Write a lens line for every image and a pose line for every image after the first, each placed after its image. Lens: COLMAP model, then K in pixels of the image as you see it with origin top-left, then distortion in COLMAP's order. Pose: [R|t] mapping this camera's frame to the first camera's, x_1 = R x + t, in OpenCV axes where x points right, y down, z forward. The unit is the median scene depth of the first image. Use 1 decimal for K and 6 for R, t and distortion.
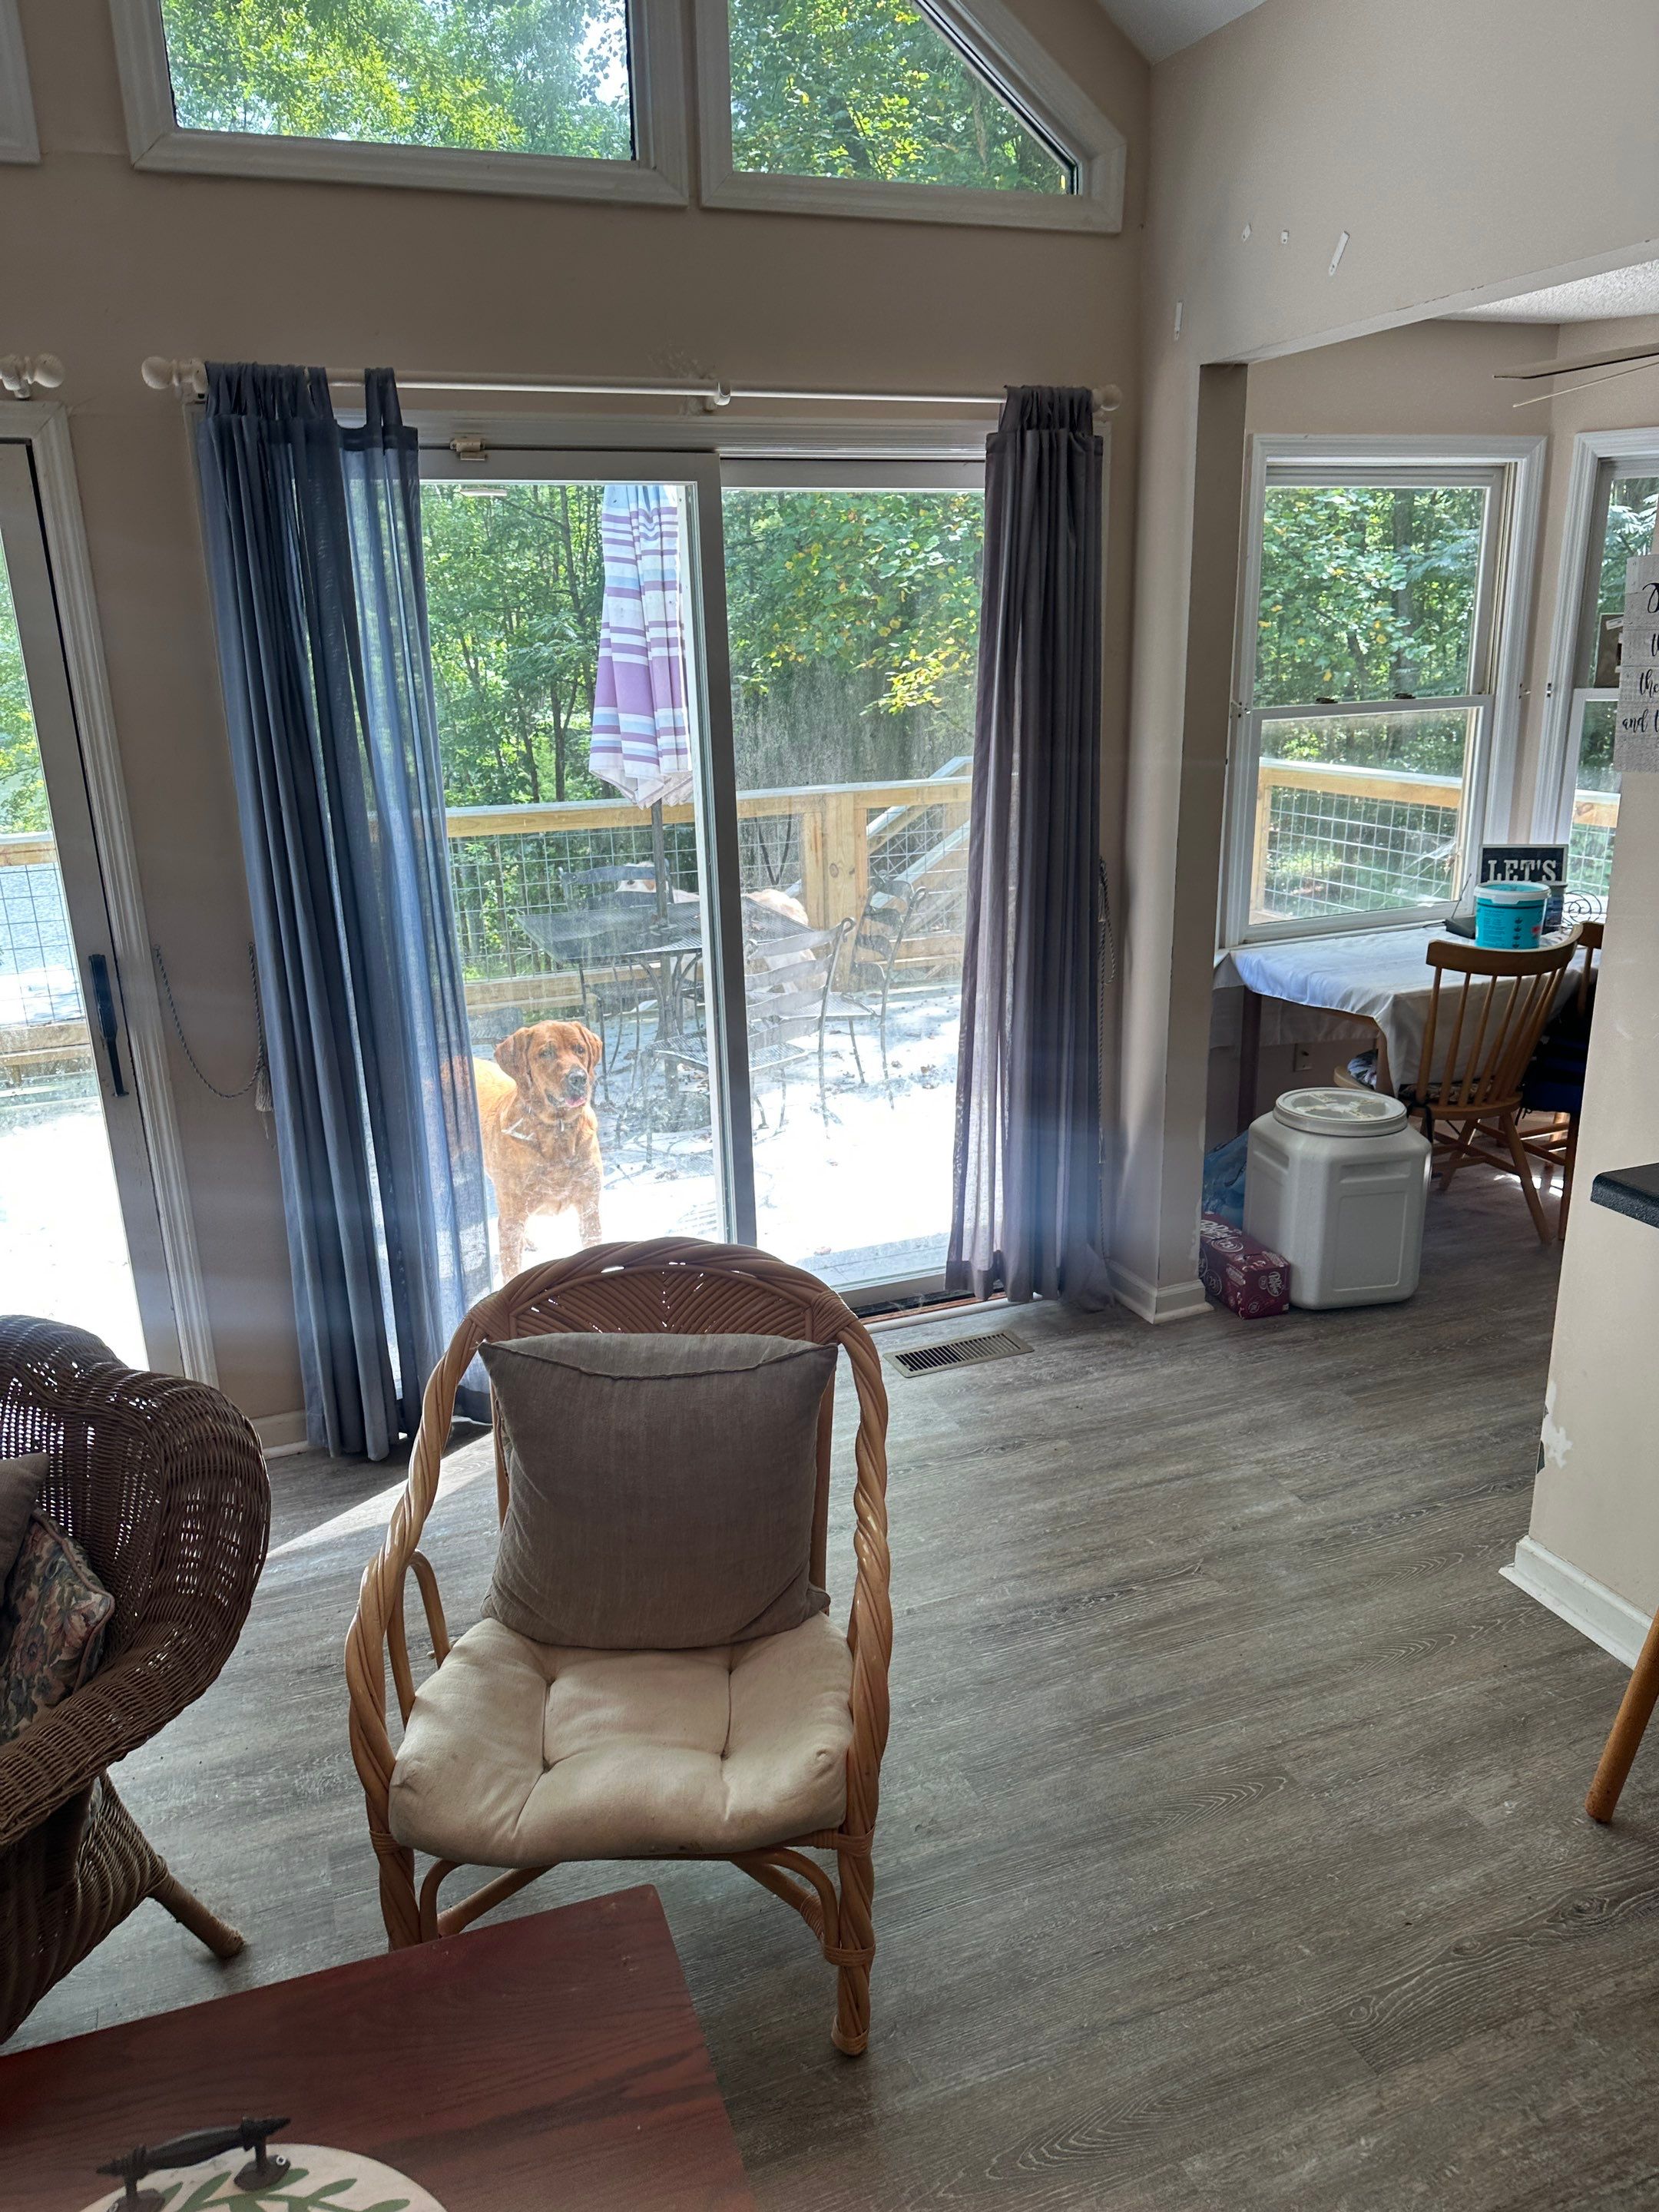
lens RADIAL K [[1572.6, 0, 834.8], [0, 1572.6, 1096.5], [0, 0, 1]] dist [0.025419, -0.041292]
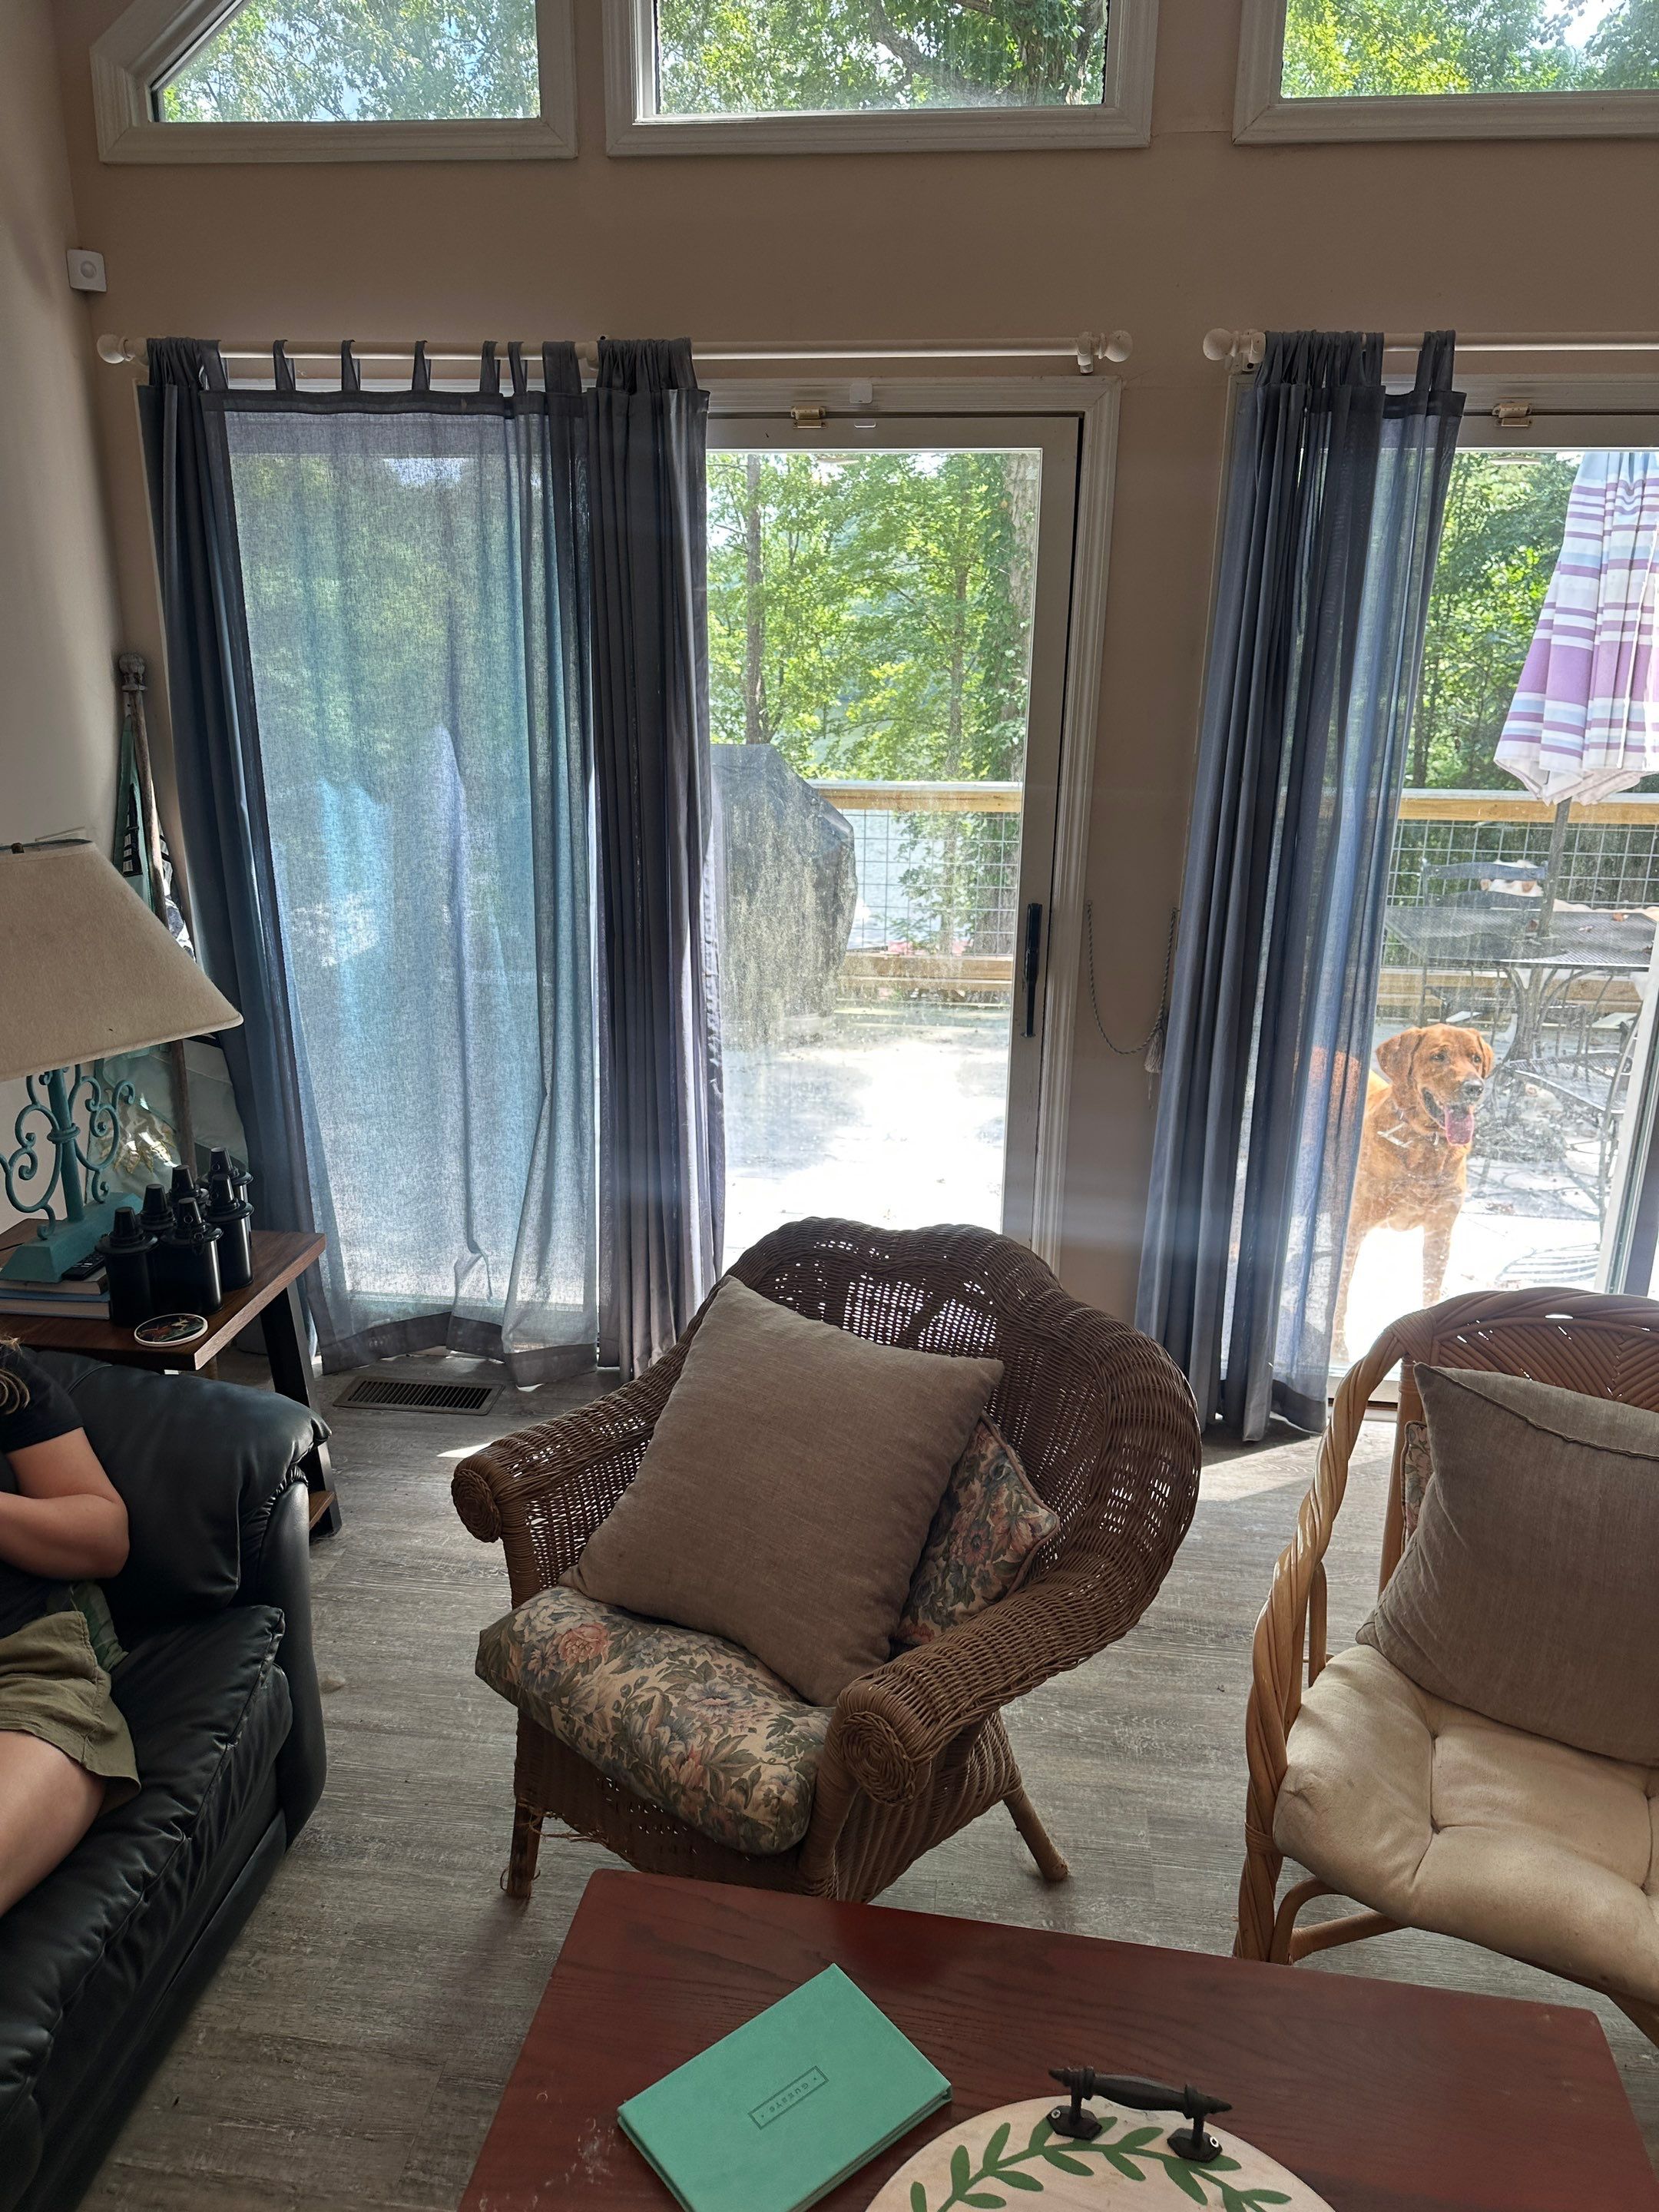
lens RADIAL K [[1572.6, 0, 774.2], [0, 1572.6, 1070.0], [0, 0, 1]] dist [0.025419, -0.041292]
pose [[0.872739, 0.171033, -0.457246, -0.138784], [-0.170968, 0.984386, 0.041886, 0.010045], [0.457271, 0.041619, 0.888353, -0.019192]]
